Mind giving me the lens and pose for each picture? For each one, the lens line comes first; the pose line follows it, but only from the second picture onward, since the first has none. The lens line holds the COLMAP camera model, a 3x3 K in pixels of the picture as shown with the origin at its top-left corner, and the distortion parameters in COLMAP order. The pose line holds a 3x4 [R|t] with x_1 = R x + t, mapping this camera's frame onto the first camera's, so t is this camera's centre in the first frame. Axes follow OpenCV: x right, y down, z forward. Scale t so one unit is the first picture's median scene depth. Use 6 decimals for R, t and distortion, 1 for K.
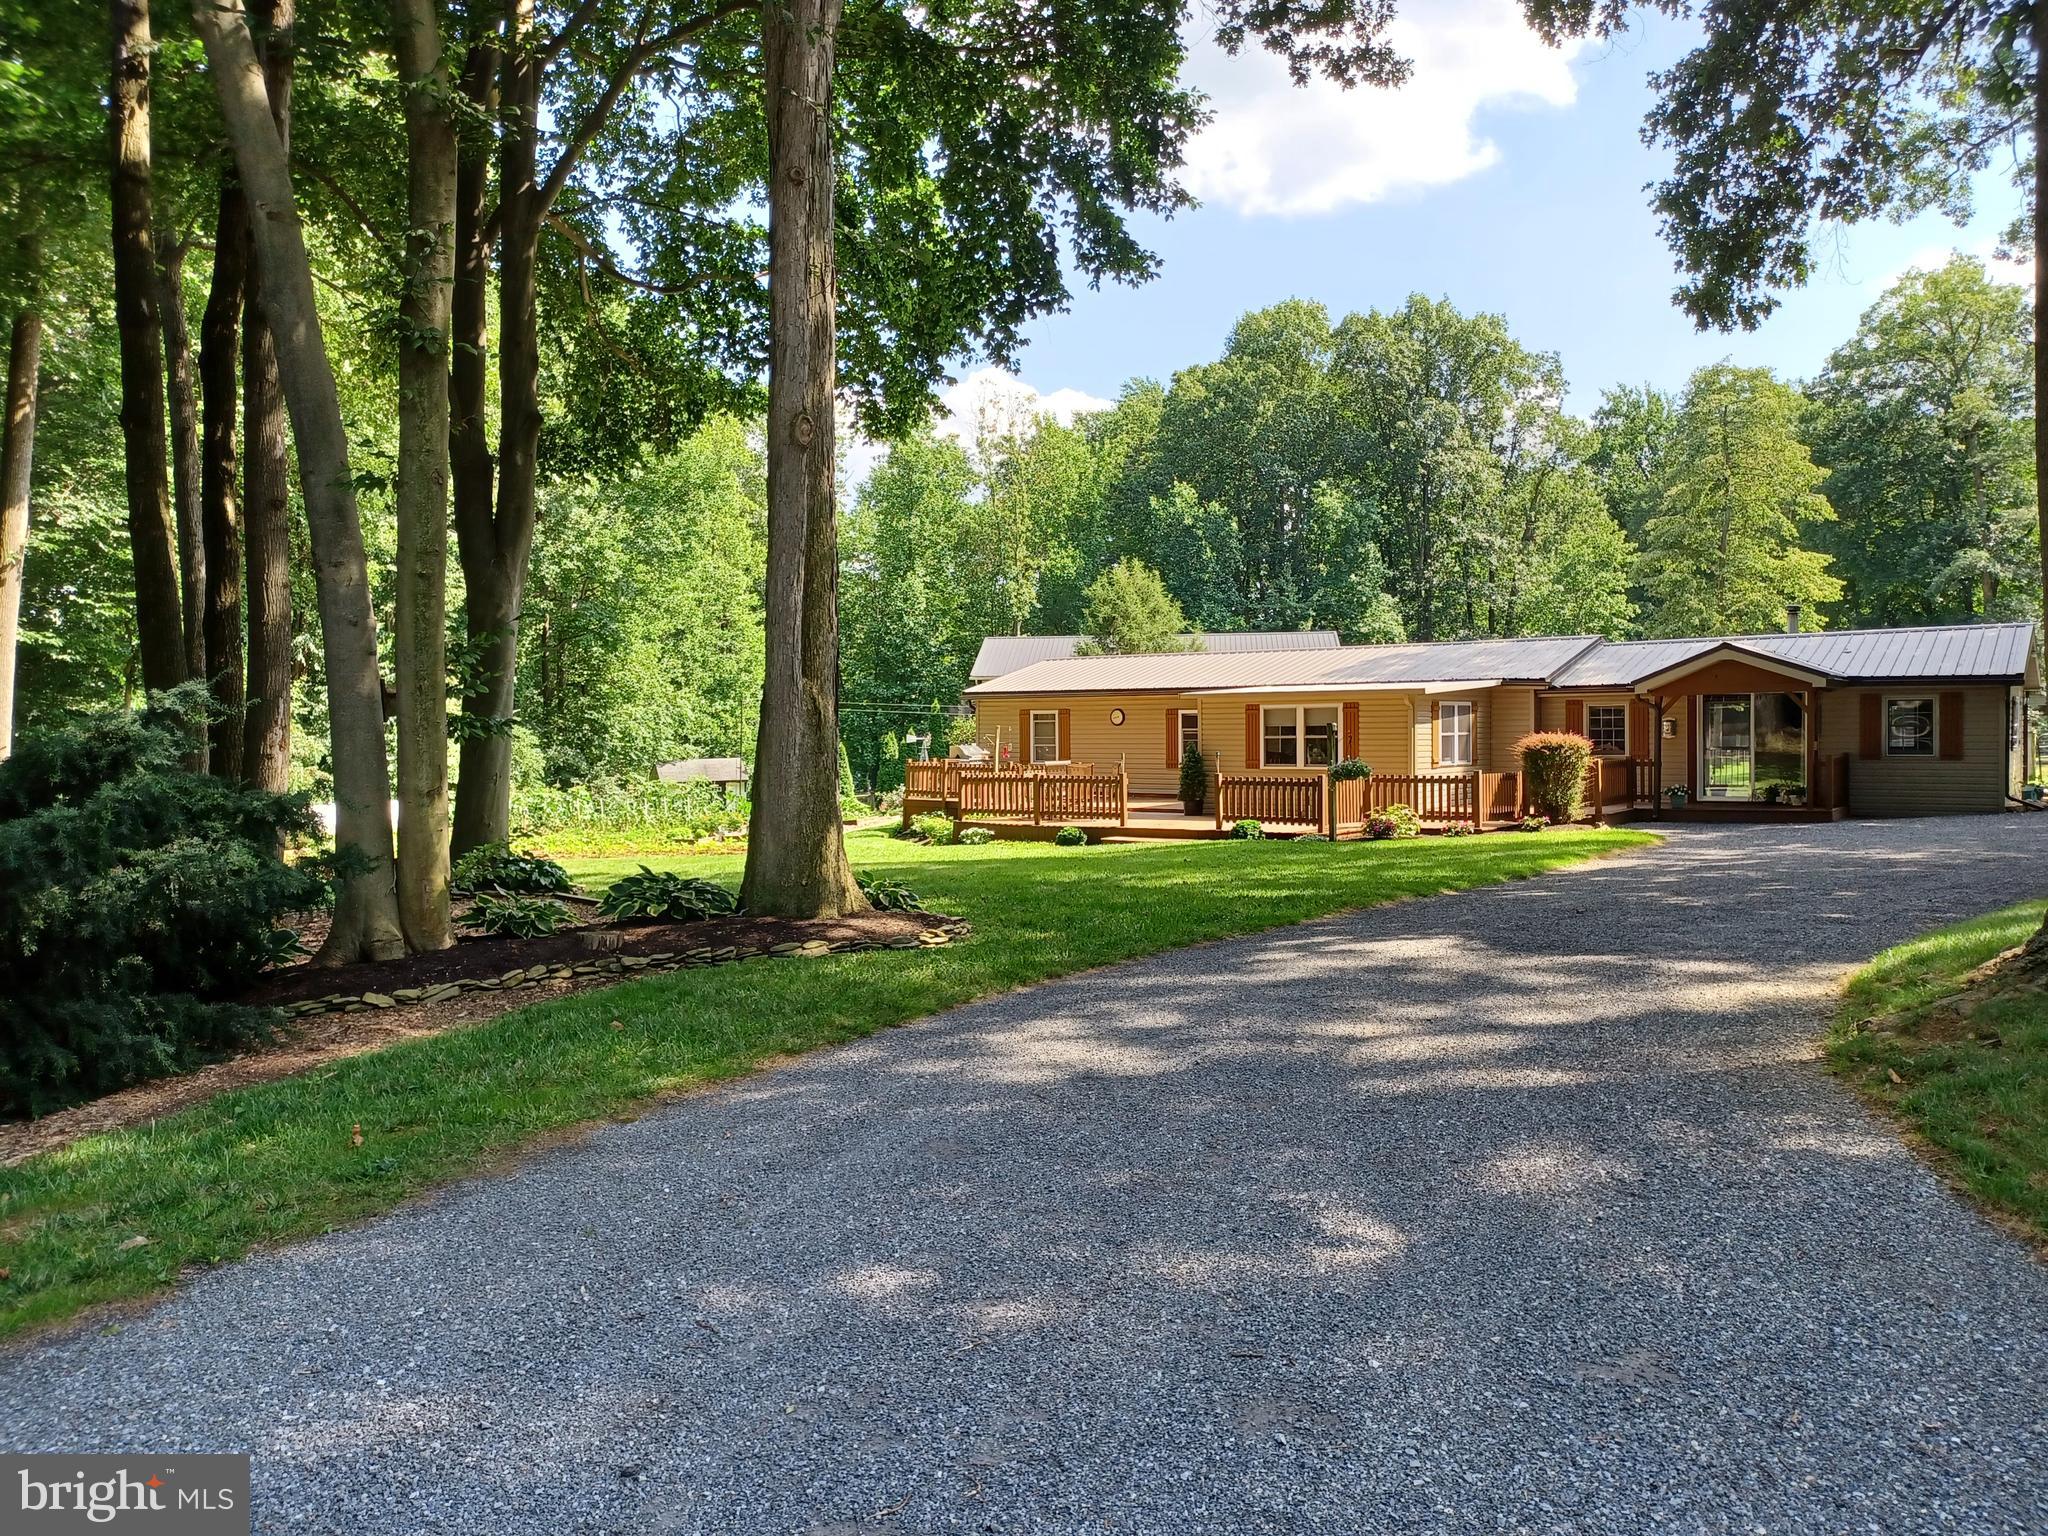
lens RADIAL K [[1458.9, 0, 1022.1], [0, 1458.9, 734.7], [0, 0, 1]] dist [0.099371, -0.078489]
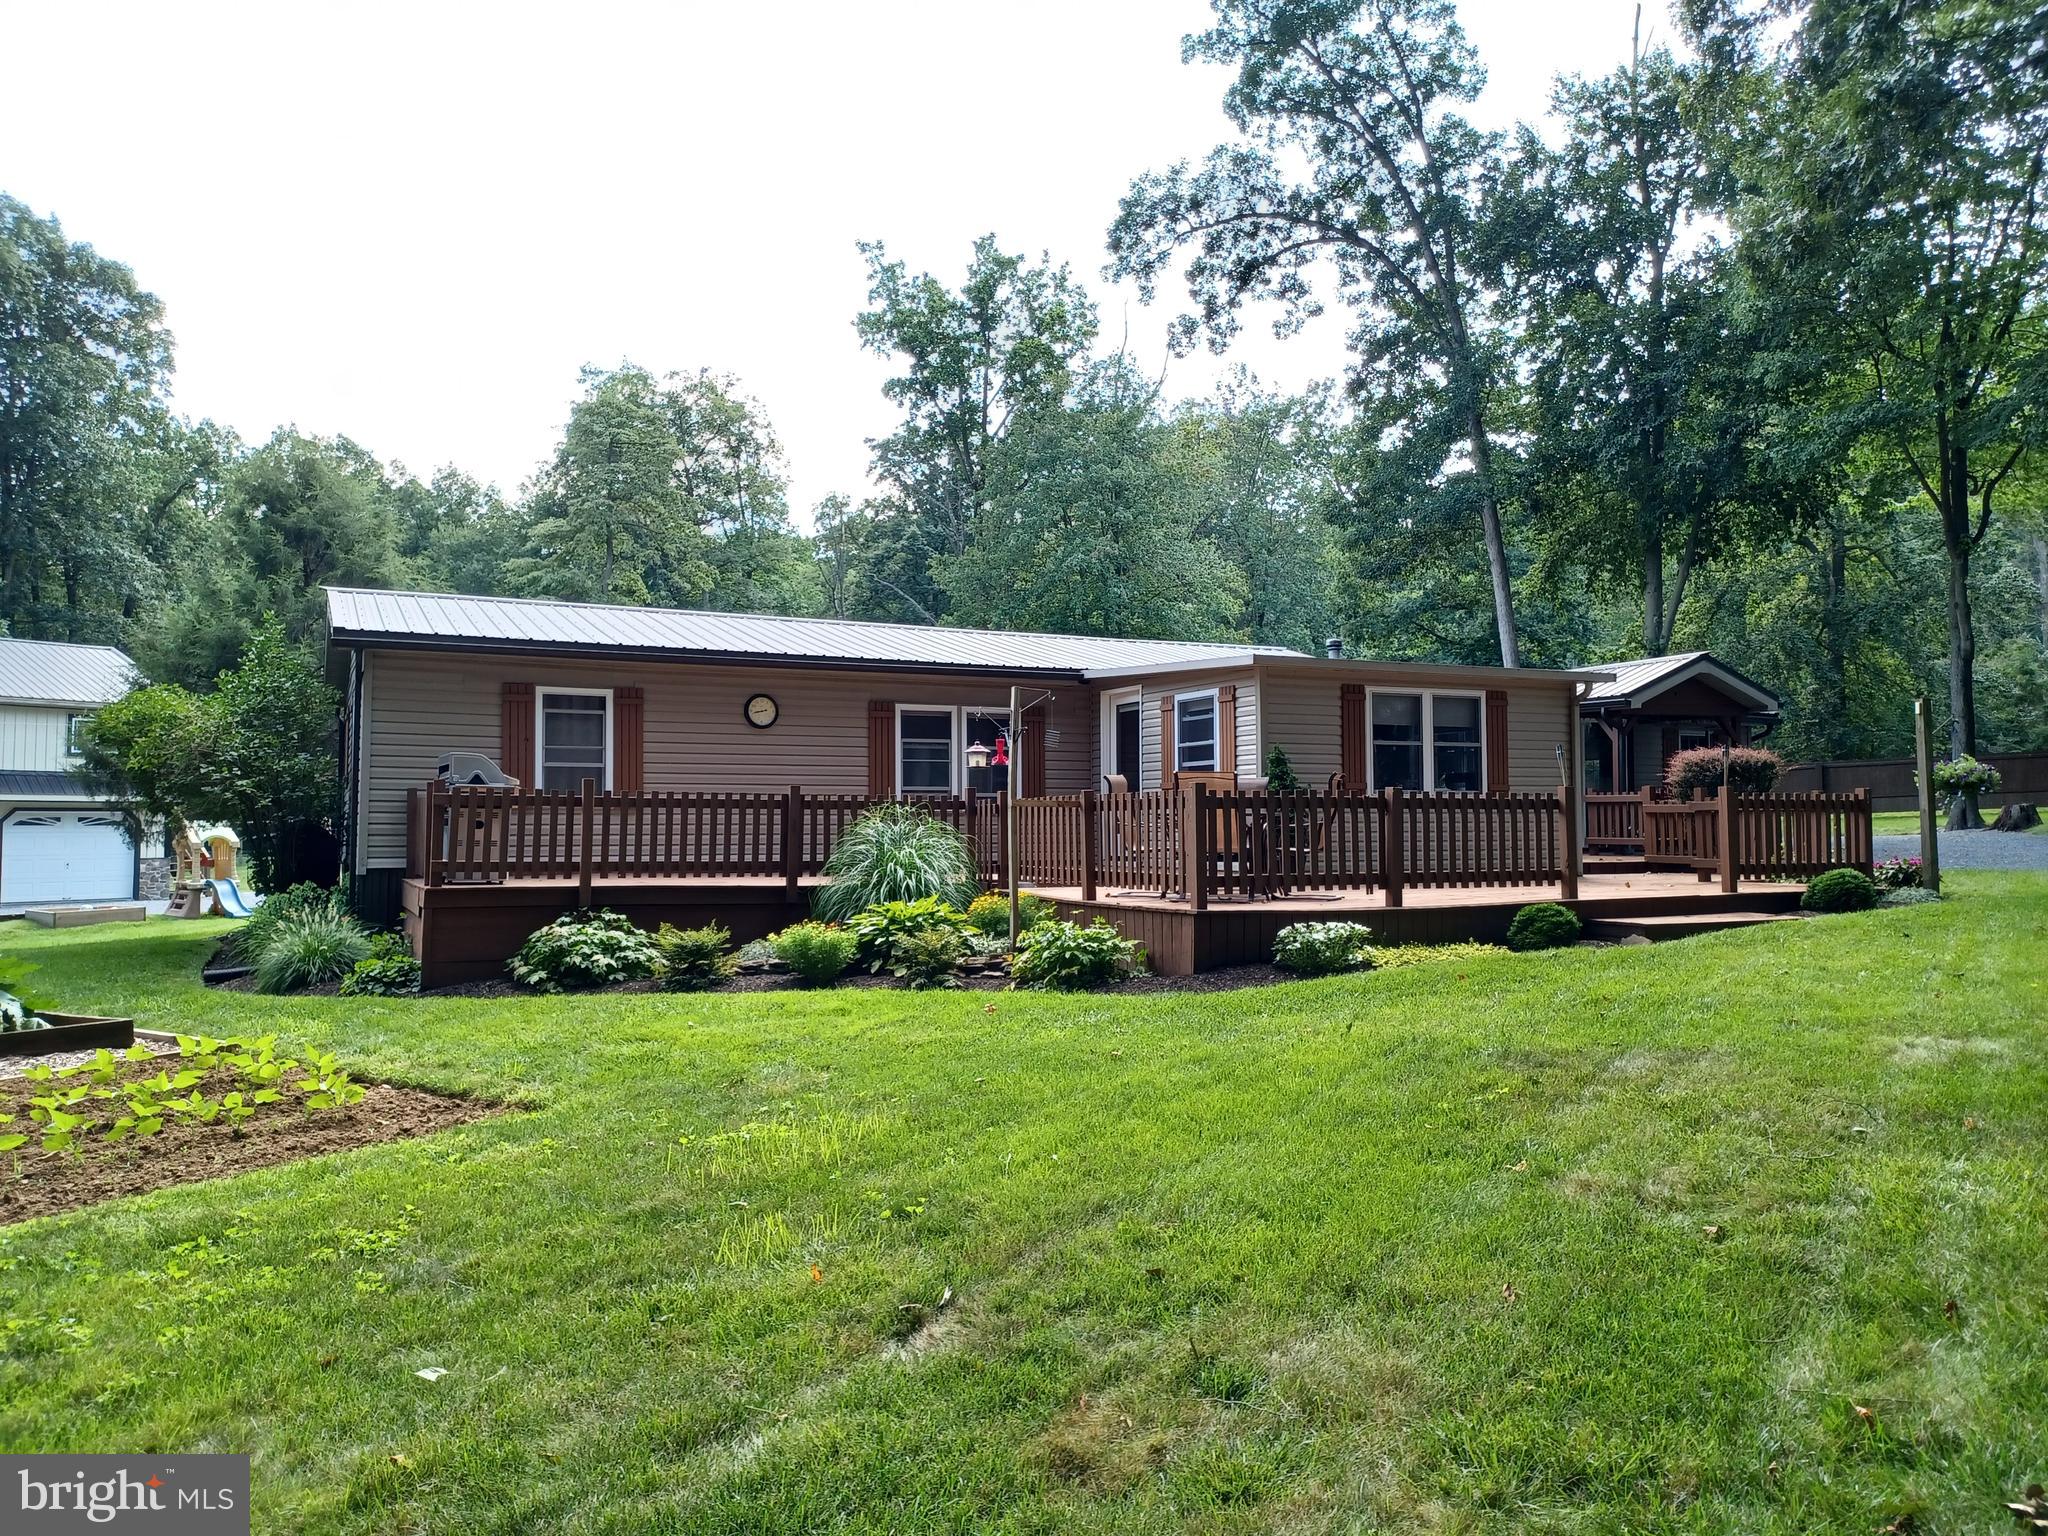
lens RADIAL K [[1458.9, 0, 1022.1], [0, 1458.9, 734.7], [0, 0, 1]] dist [0.099371, -0.078489]
pose [[0.477405, 0.061834, 0.876505, -0.146638], [0.003172, 0.997393, -0.072090, 0.014414], [-0.878678, 0.037197, 0.475964, 0.304242]]
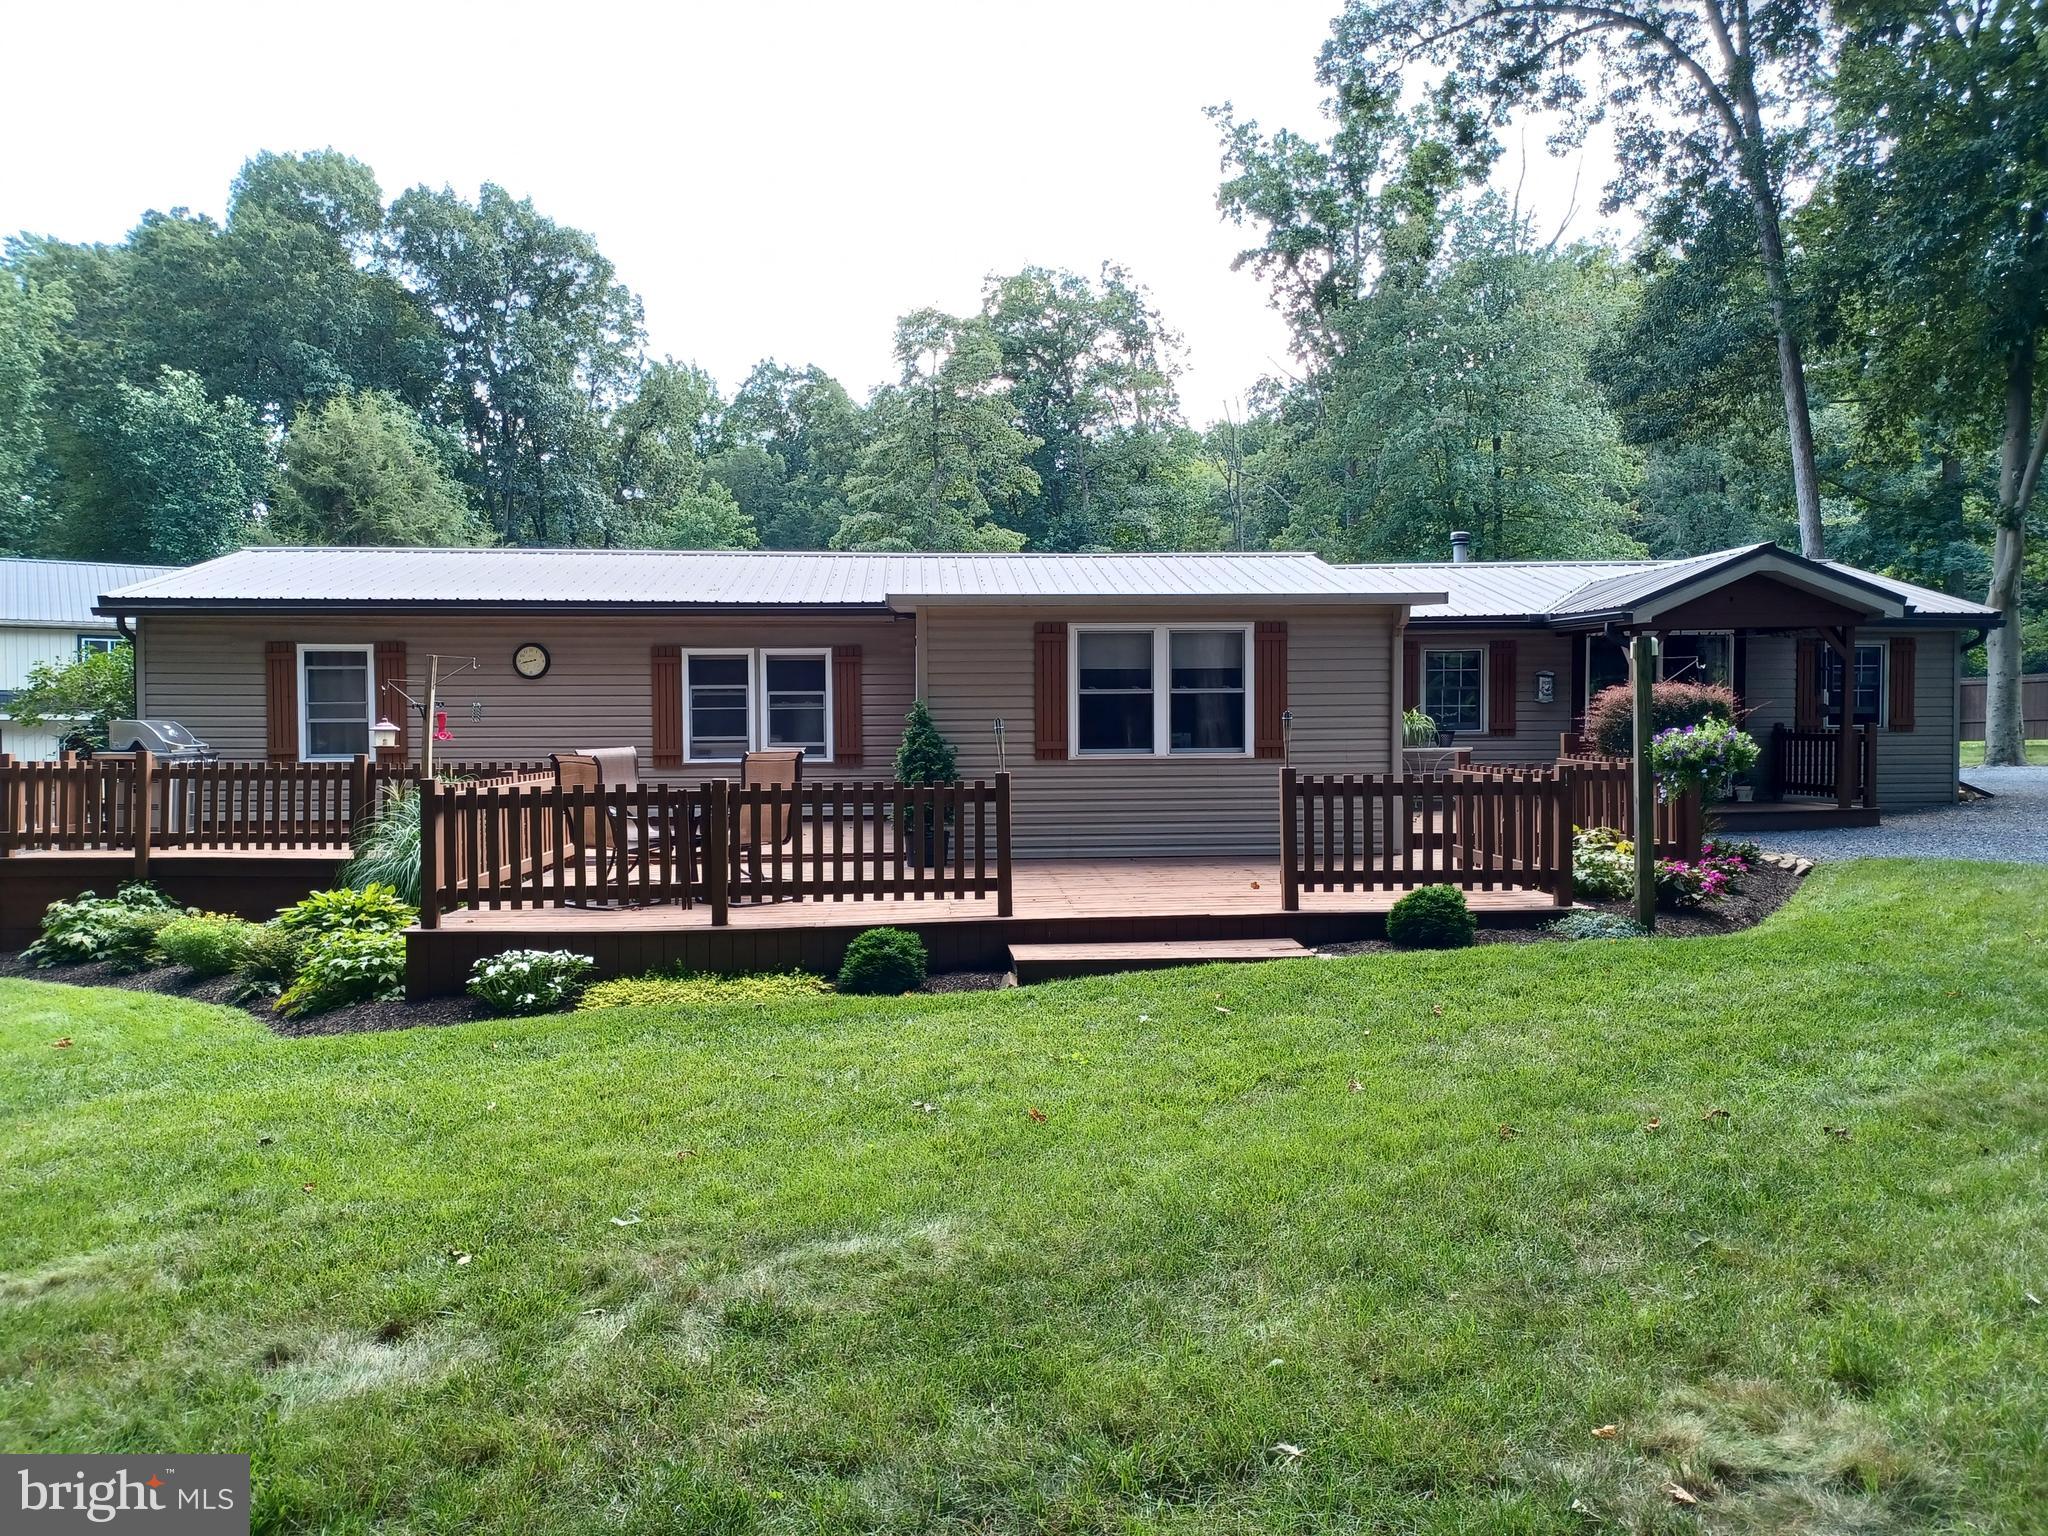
lens RADIAL K [[1487.8, 0, 1018.5], [0, 1487.8, 719.7], [0, 0, 1]] dist [0.043170, -0.001015]
pose [[0.763418, 0.003304, 0.645896, -0.057434], [0.002880, 0.999960, -0.008519, 0.005317], [-0.645898, 0.008364, 0.763378, 0.232254]]
